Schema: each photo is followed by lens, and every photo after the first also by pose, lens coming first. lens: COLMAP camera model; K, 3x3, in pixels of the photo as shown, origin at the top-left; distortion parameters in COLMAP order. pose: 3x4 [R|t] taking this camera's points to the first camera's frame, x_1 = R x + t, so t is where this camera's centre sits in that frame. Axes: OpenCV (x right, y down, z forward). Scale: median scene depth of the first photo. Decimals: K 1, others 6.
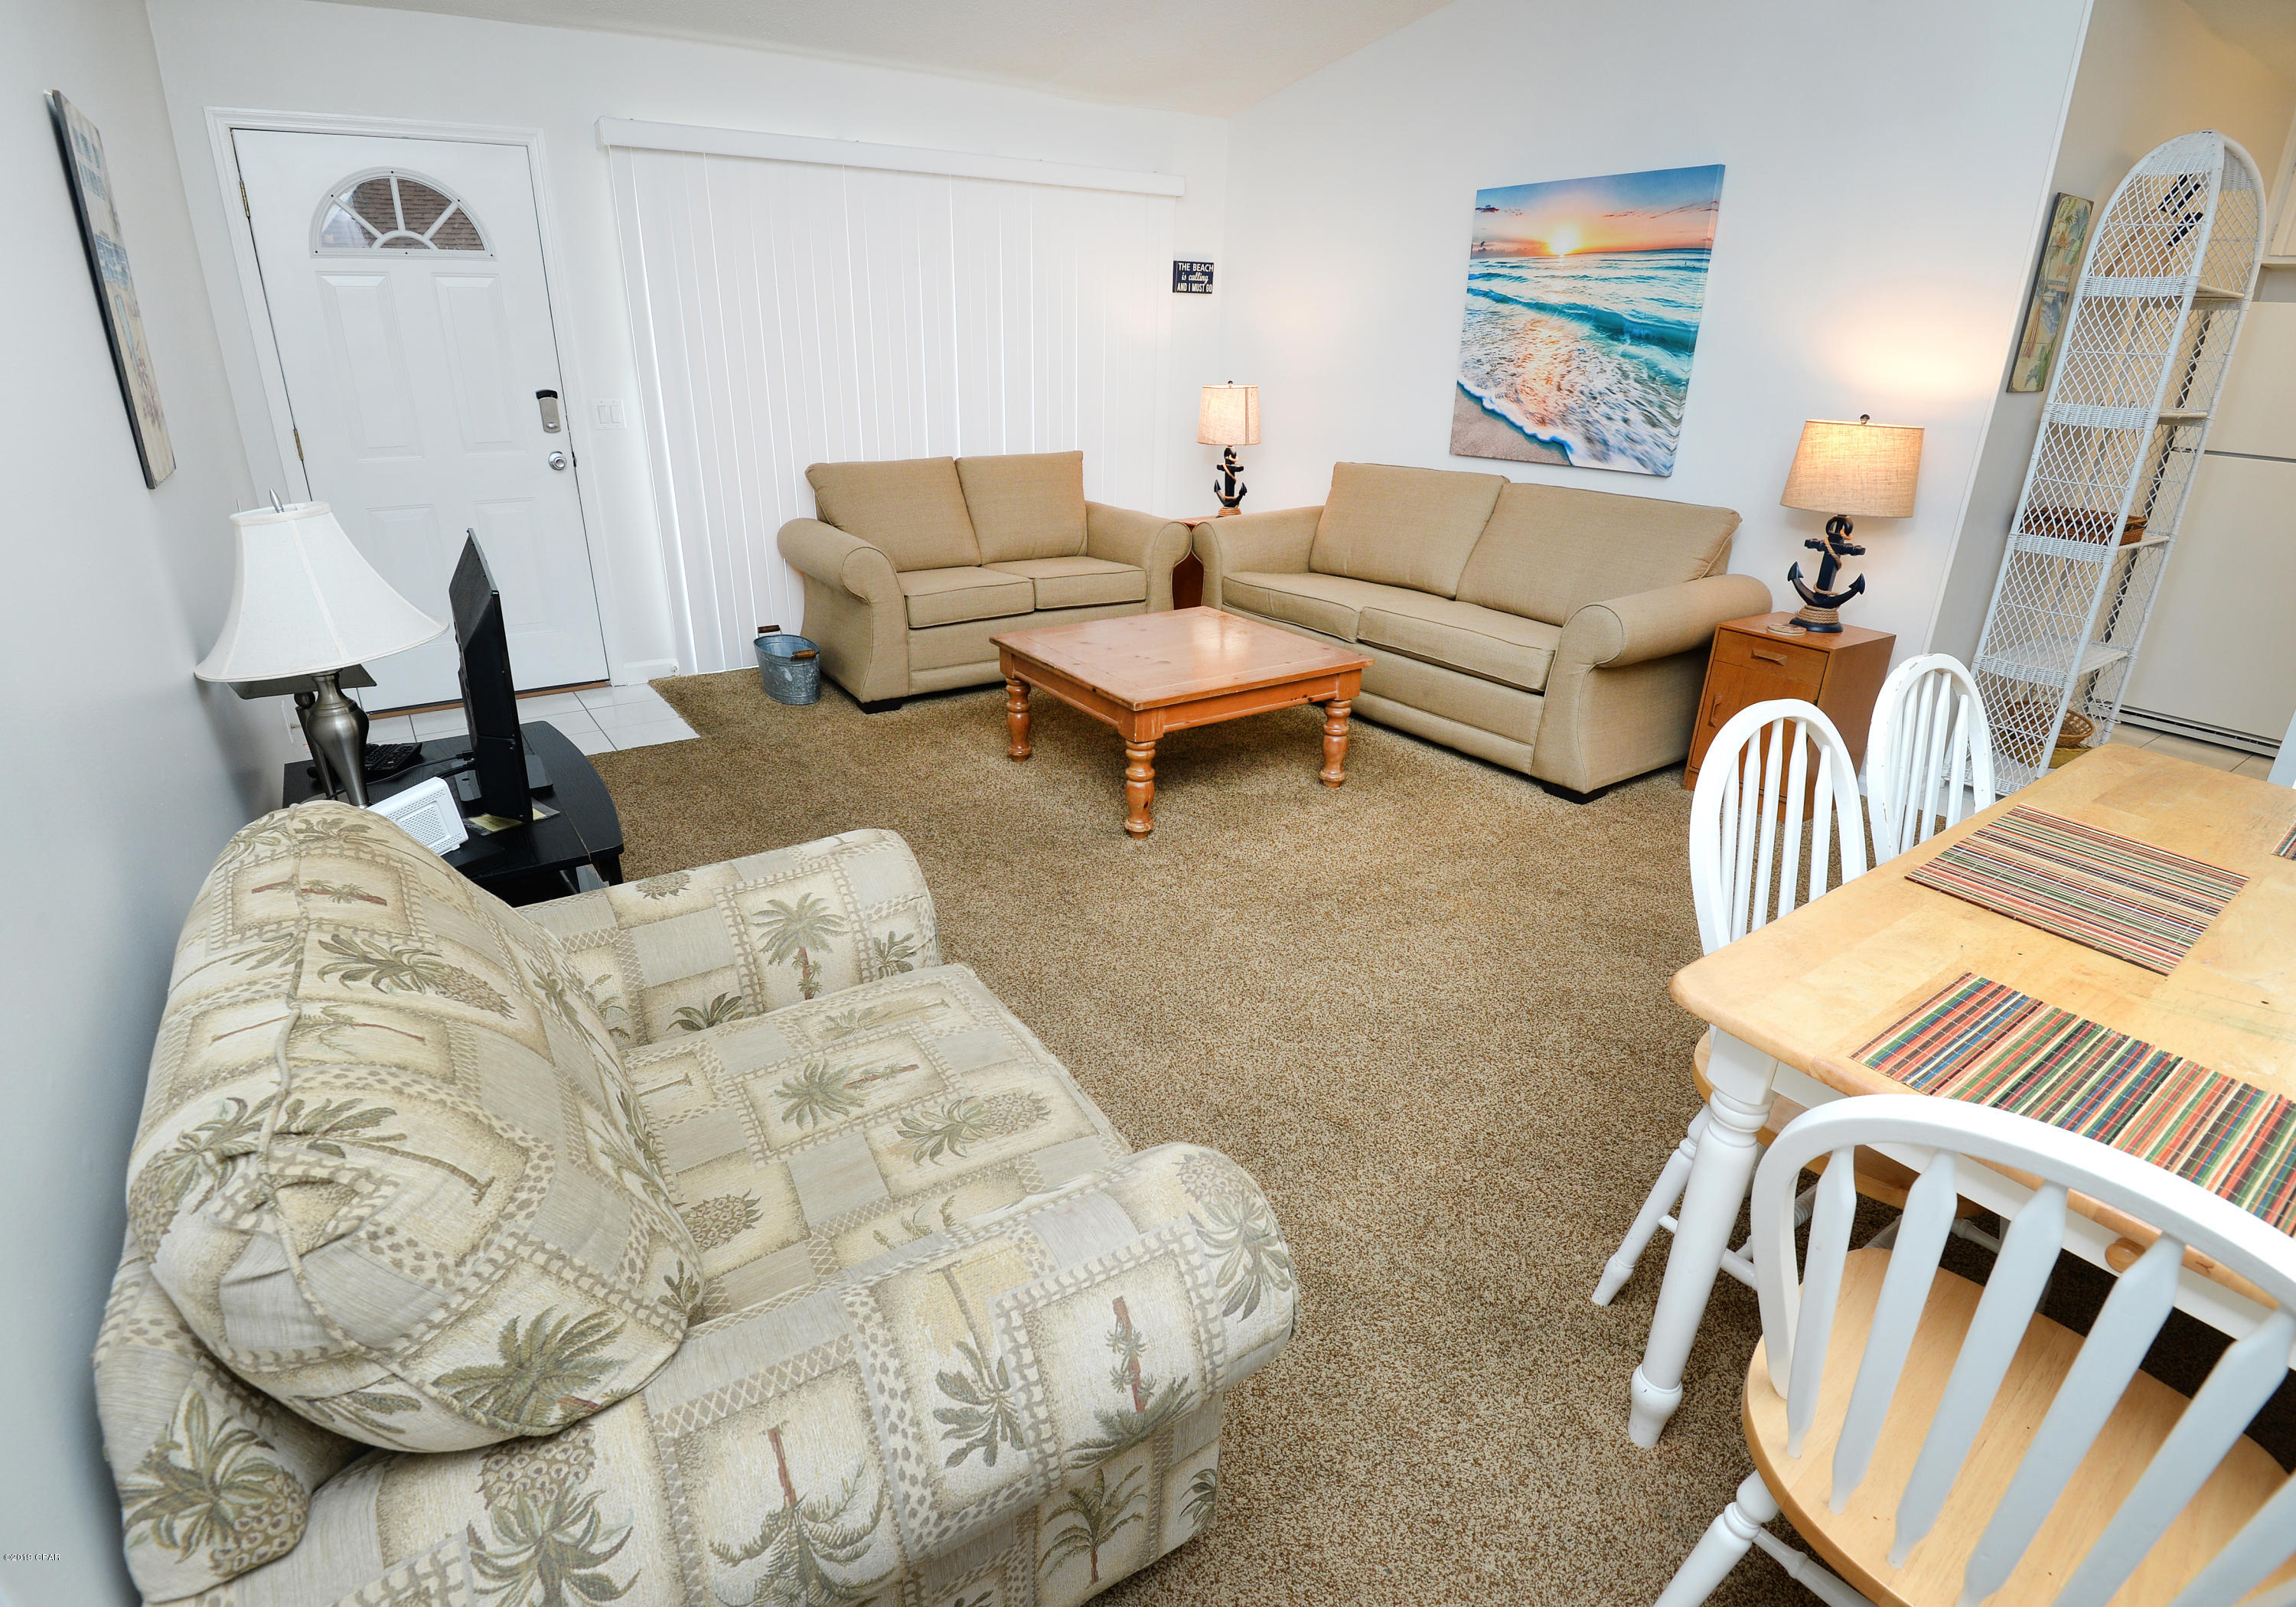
lens RADIAL K [[1087.7, 0, 1124.1], [0, 1087.7, 812.2], [0, 0, 1]] dist [-0.001279, -0.037061]
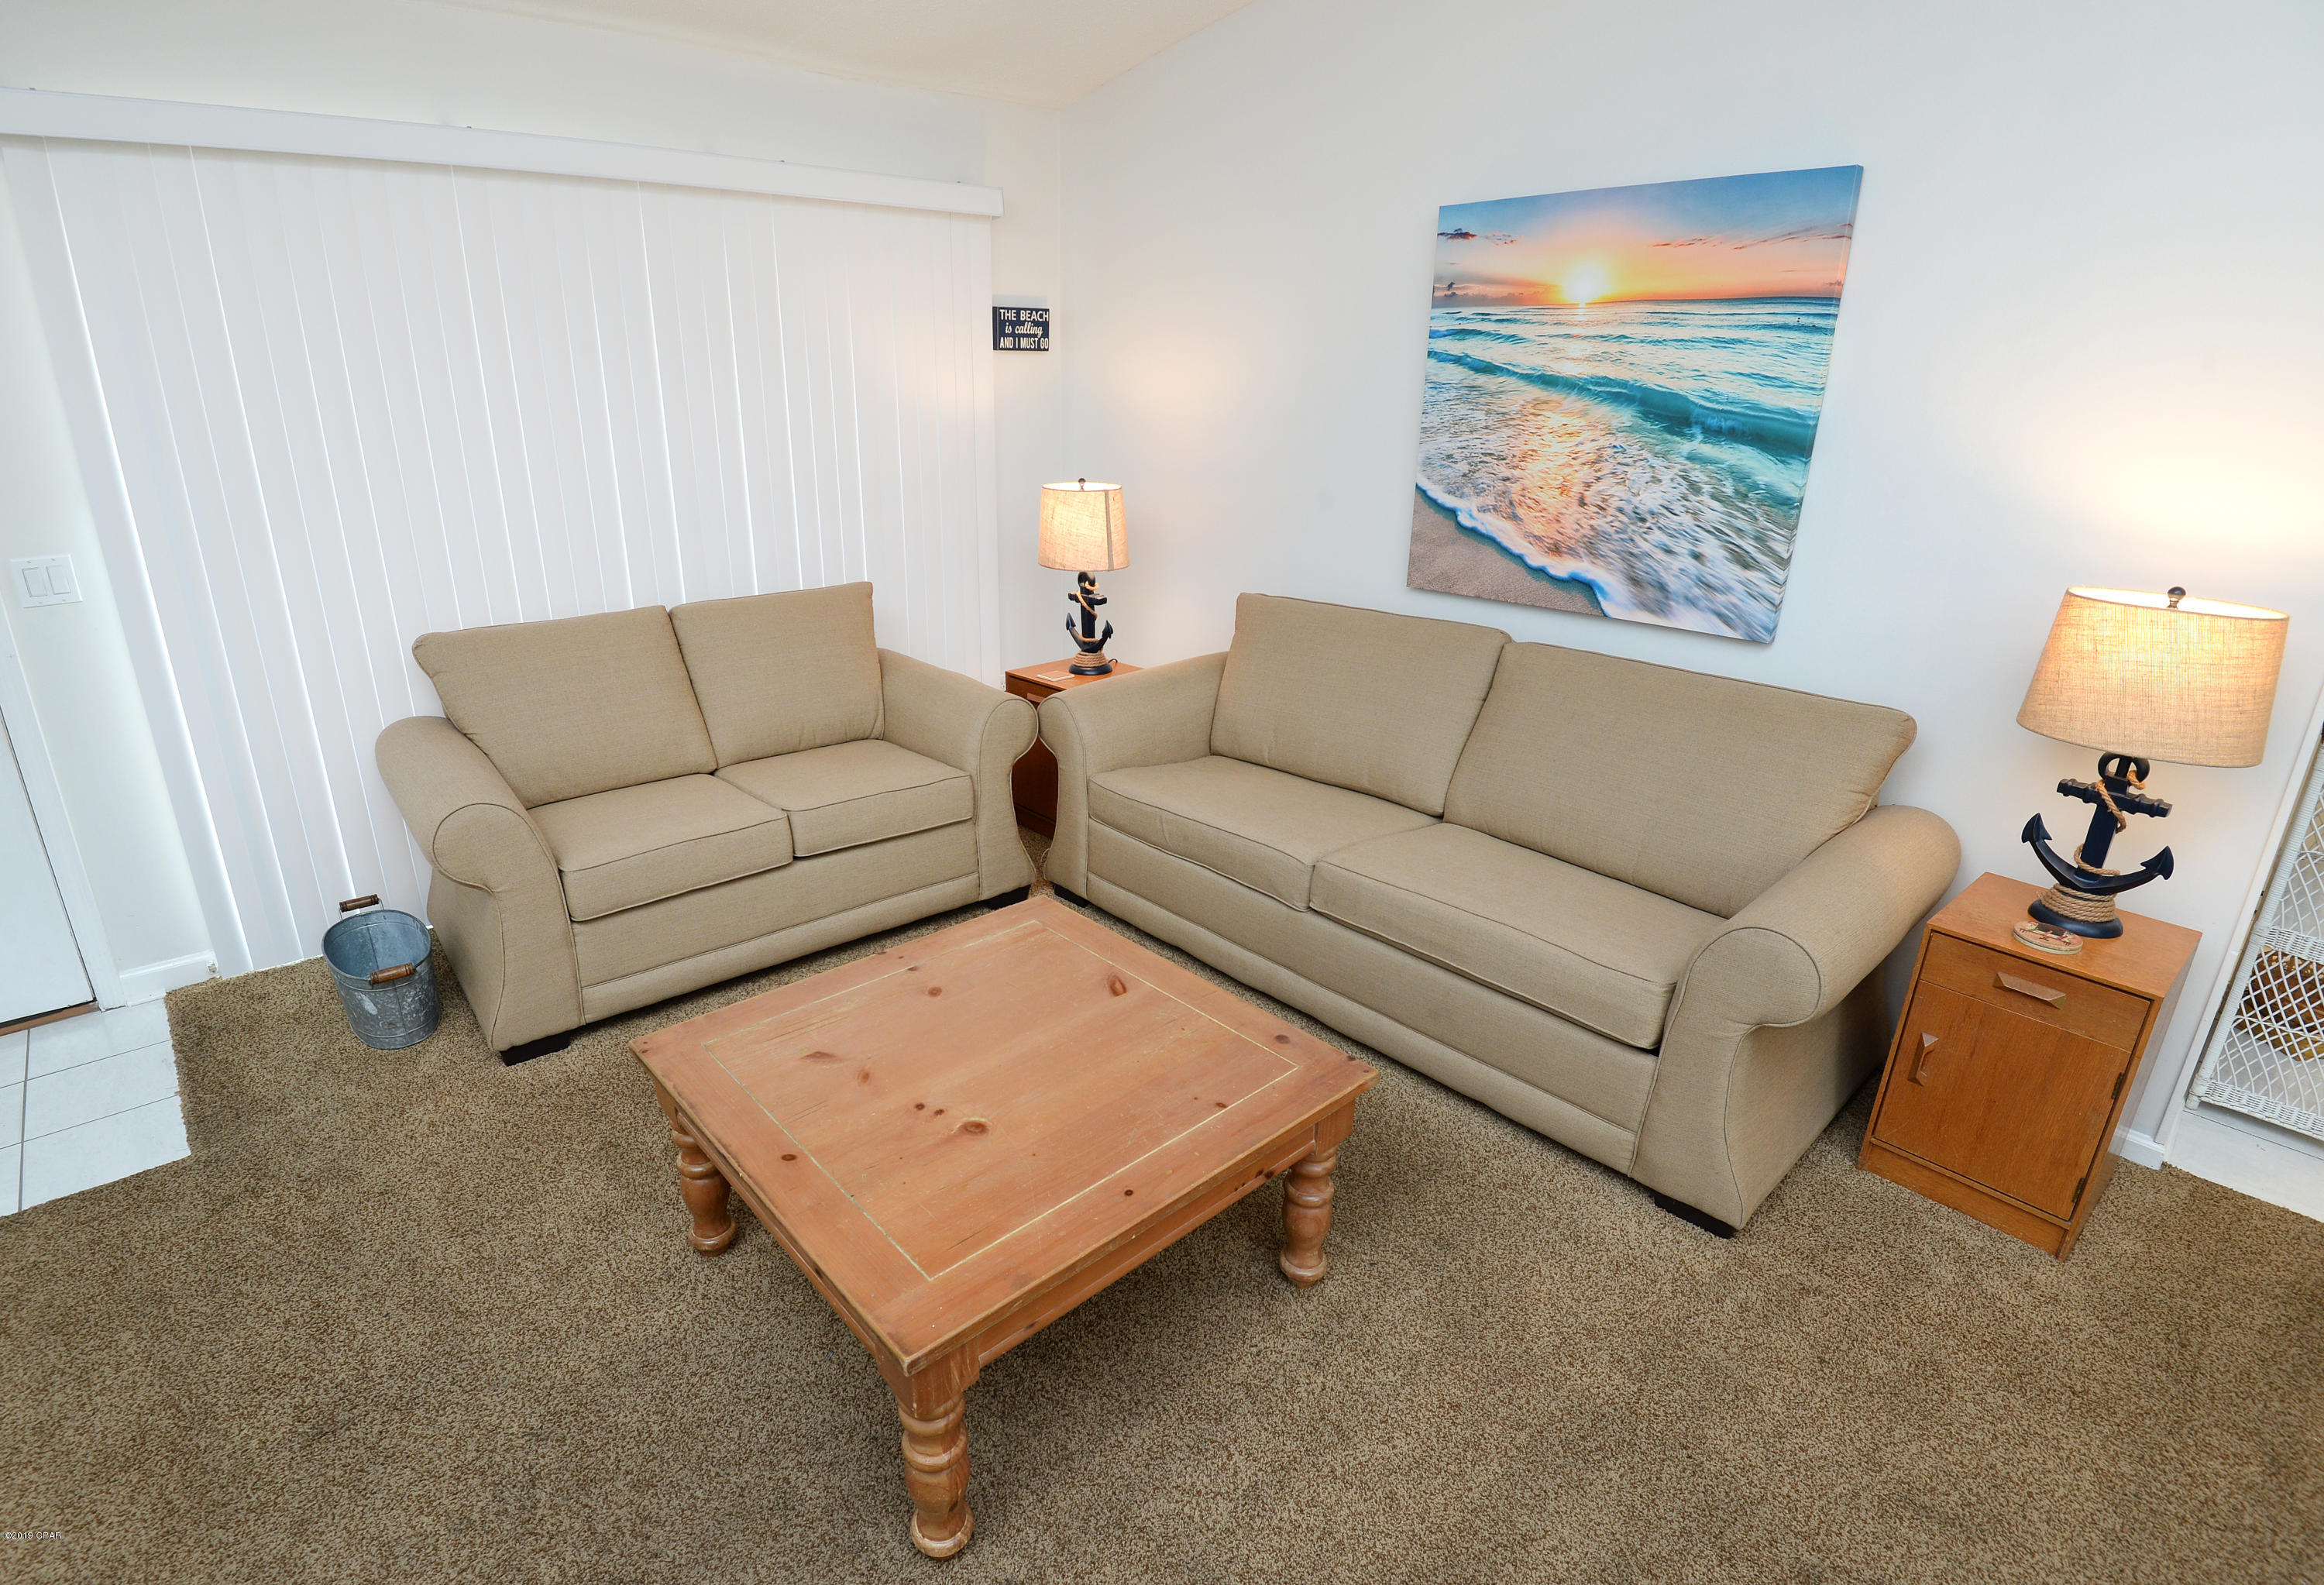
lens RADIAL K [[1154.4, 0, 1107.9], [0, 1154.4, 826.5], [0, 0, 1]] dist [-0.004058, -0.034344]
pose [[0.992602, -0.049502, 0.110864, 0.027343], [0.053534, 0.997998, -0.033690, -0.188627], [-0.108974, 0.039376, 0.993264, 0.347301]]
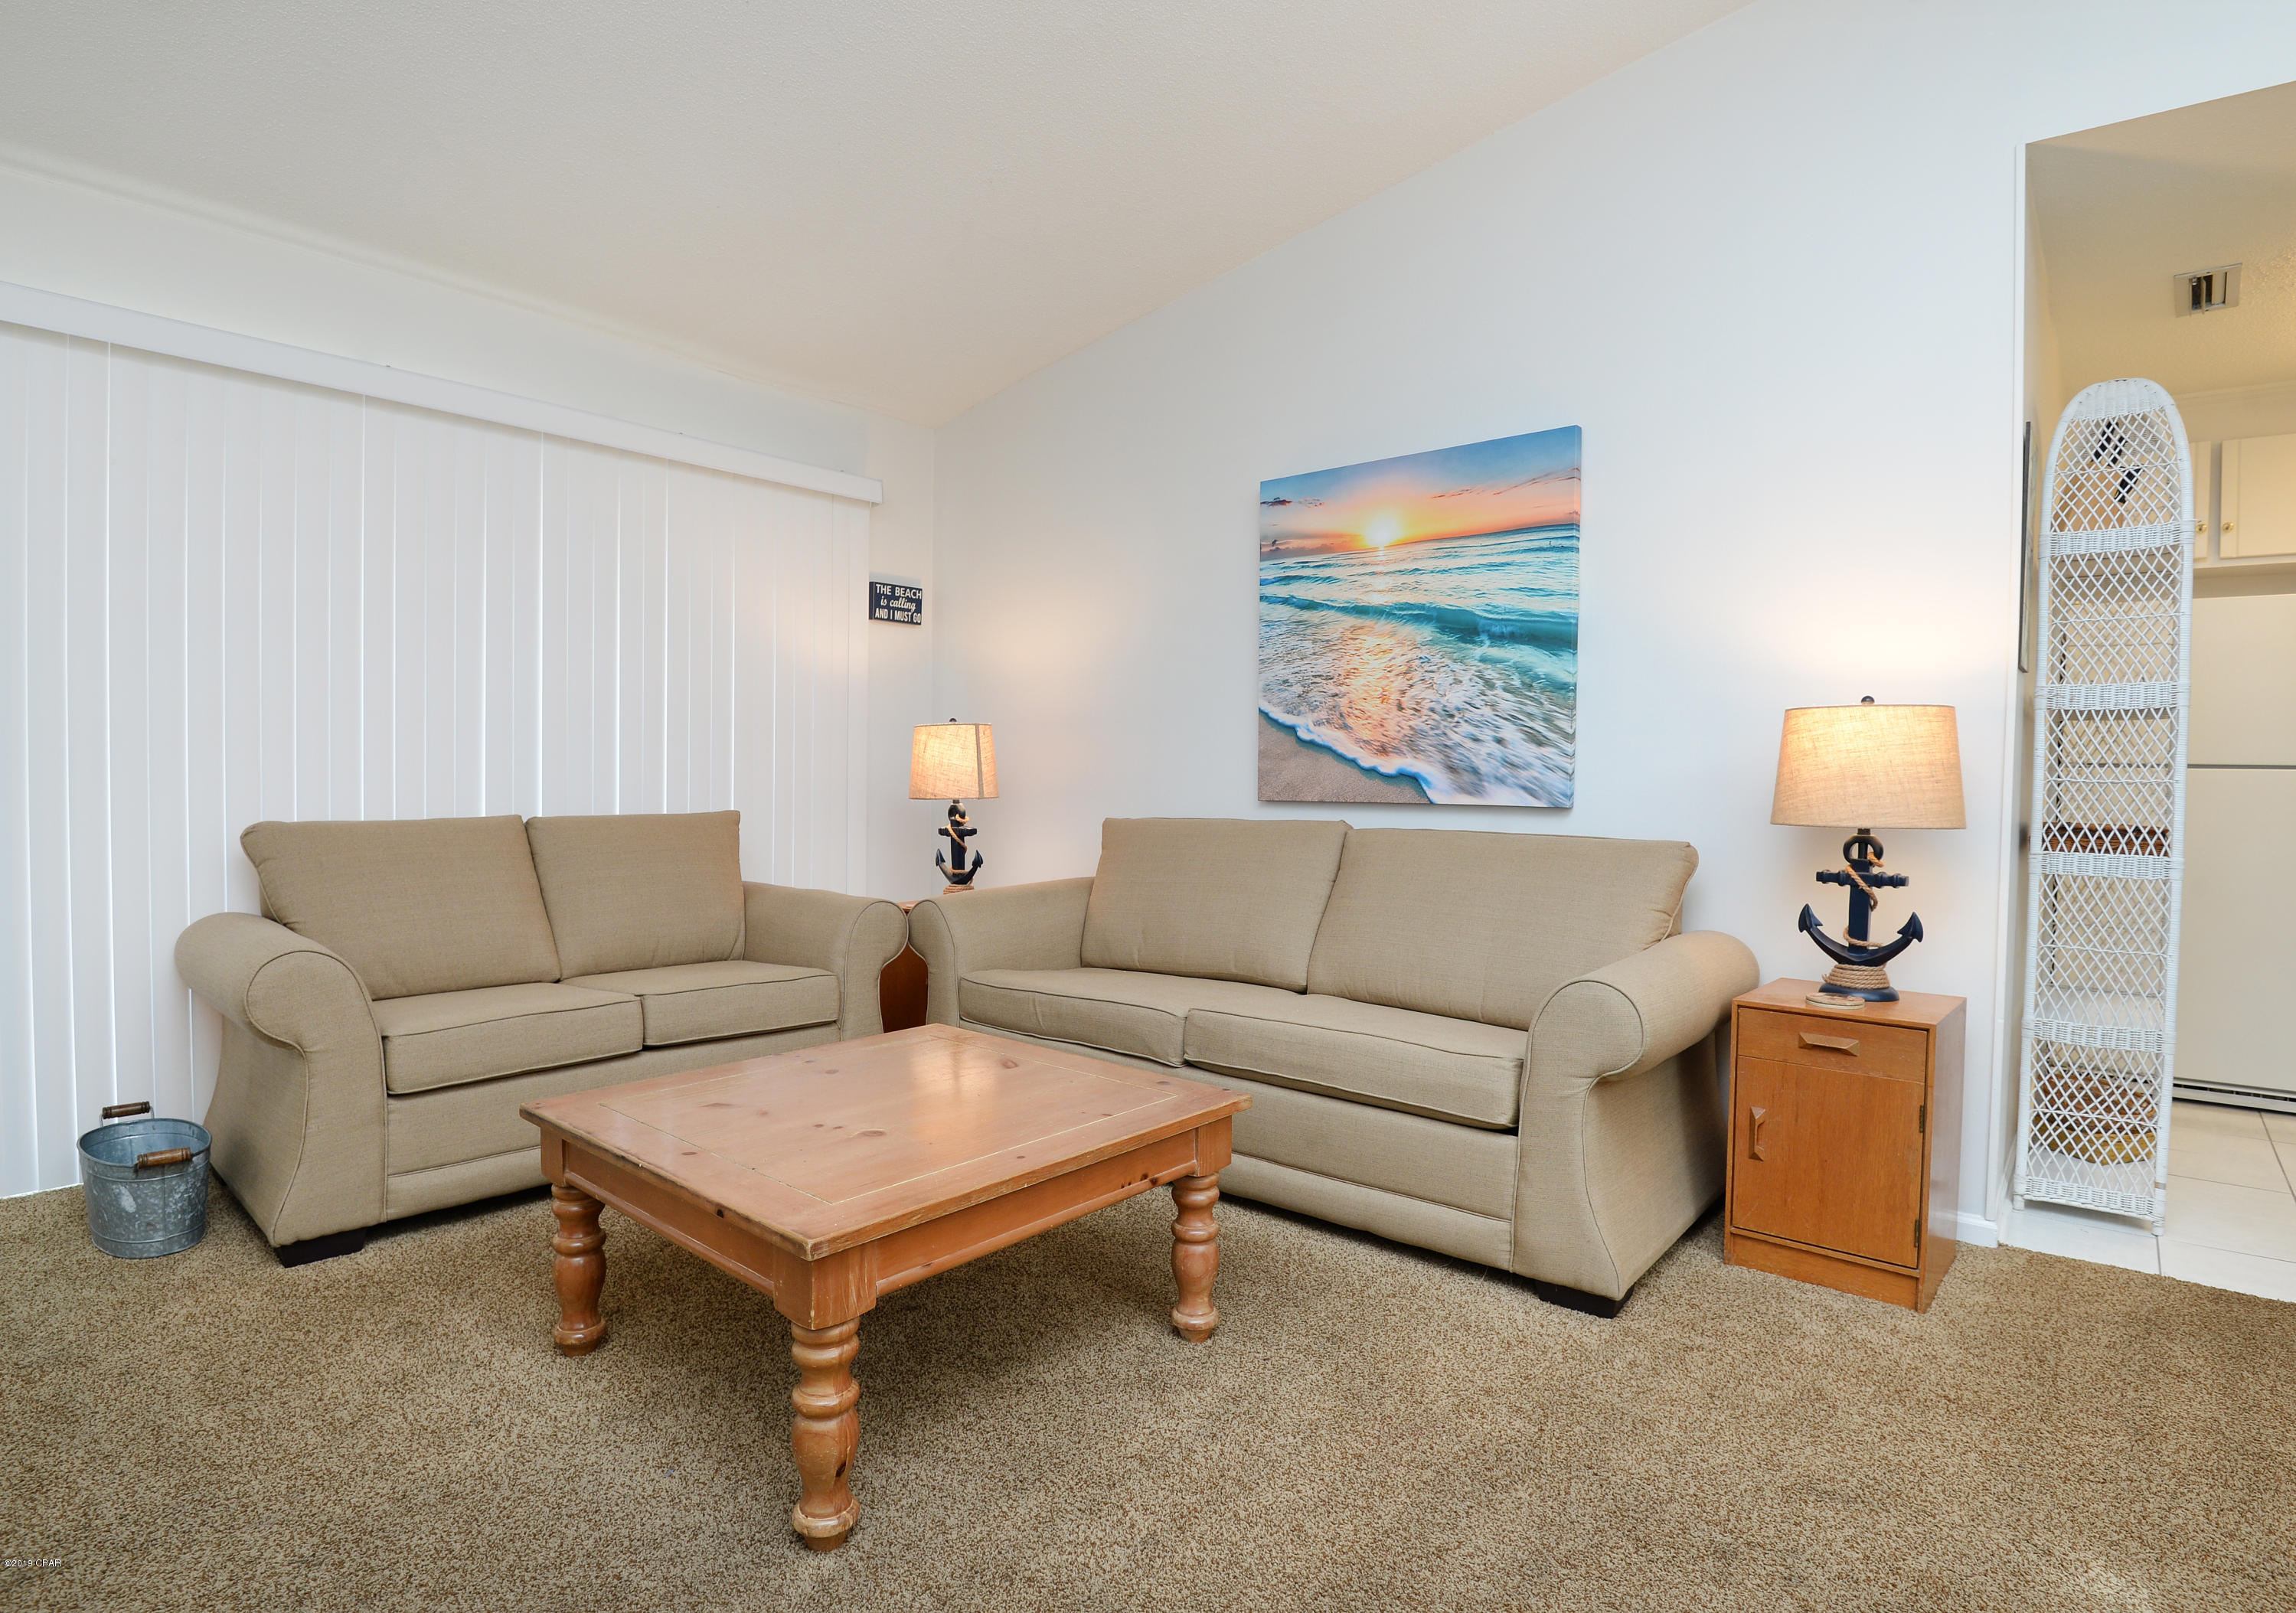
lens RADIAL K [[1202.8, 0, 1166.7], [0, 1202.8, 811.5], [0, 0, 1]] dist [0.001049, -0.029260]
pose [[0.960016, -0.010723, 0.279740, 0.010364], [0.109255, 0.934374, -0.339128, -0.057888], [-0.257746, 0.356131, 0.898186, 0.319785]]
